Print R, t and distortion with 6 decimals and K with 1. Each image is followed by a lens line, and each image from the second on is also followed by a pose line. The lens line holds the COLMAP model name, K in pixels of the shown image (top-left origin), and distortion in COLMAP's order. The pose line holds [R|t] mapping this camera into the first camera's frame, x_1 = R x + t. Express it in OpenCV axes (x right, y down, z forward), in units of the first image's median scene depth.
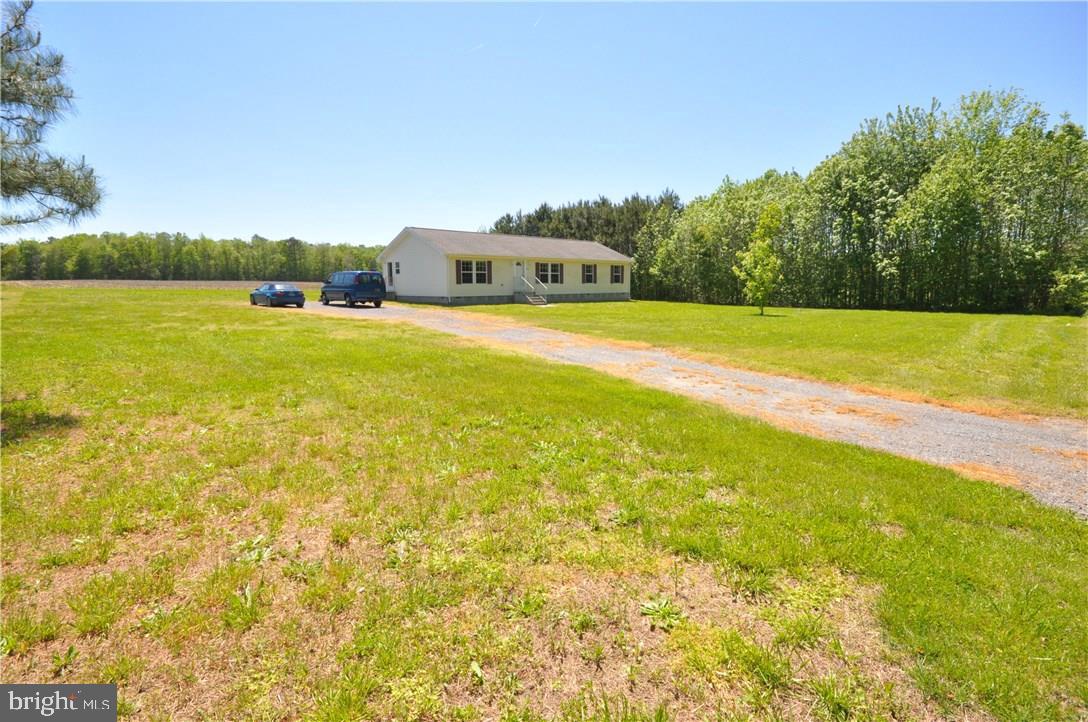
lens RADIAL K [[535.4, 0, 544.0], [0, 535.4, 361.0], [0, 0, 1]] dist [0.004552, 0.000741]
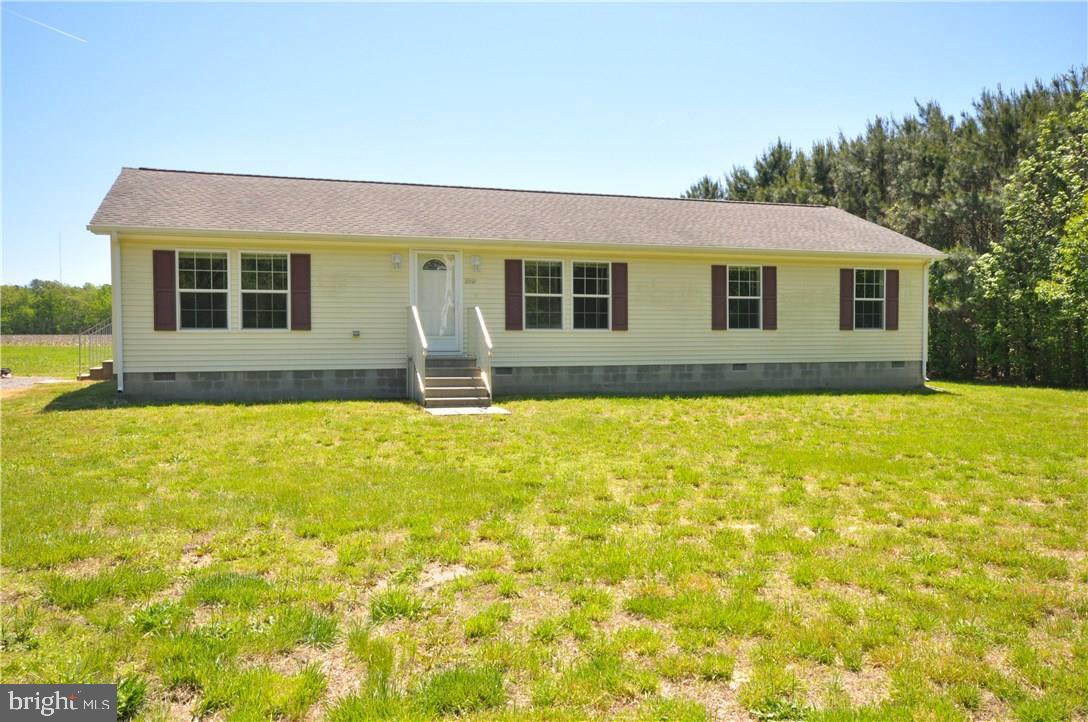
lens RADIAL K [[817.0, 0, 544.0], [0, 817.0, 361.0], [0, 0, 1]] dist [0.002785, 0.005728]
pose [[0.898314, 0.018082, -0.438981, 0.259206], [-0.064857, 0.993664, -0.091791, -0.111620], [0.434540, 0.110928, 0.893795, 0.776780]]
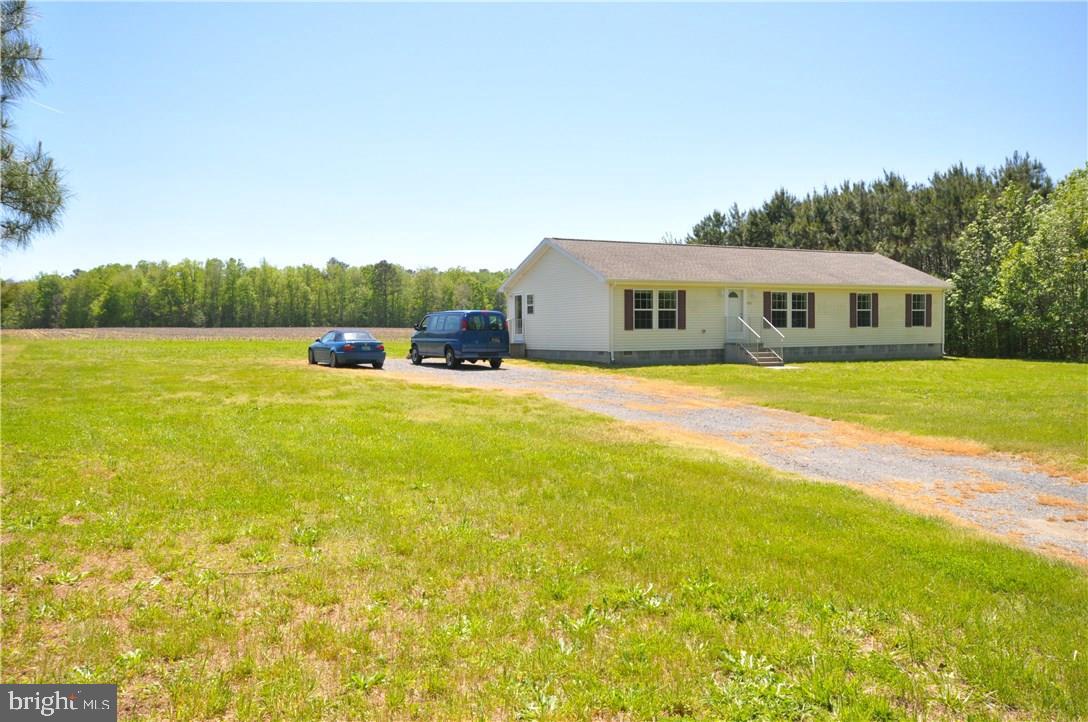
lens RADIAL K [[906.3, 0, 544.0], [0, 906.3, 361.0], [0, 0, 1]] dist [0.004263, 0.062417]
pose [[0.966757, 0.002314, -0.255685, 0.006373], [-0.029903, 0.994121, -0.104066, -0.004149], [0.253941, 0.108252, 0.961143, 0.027494]]
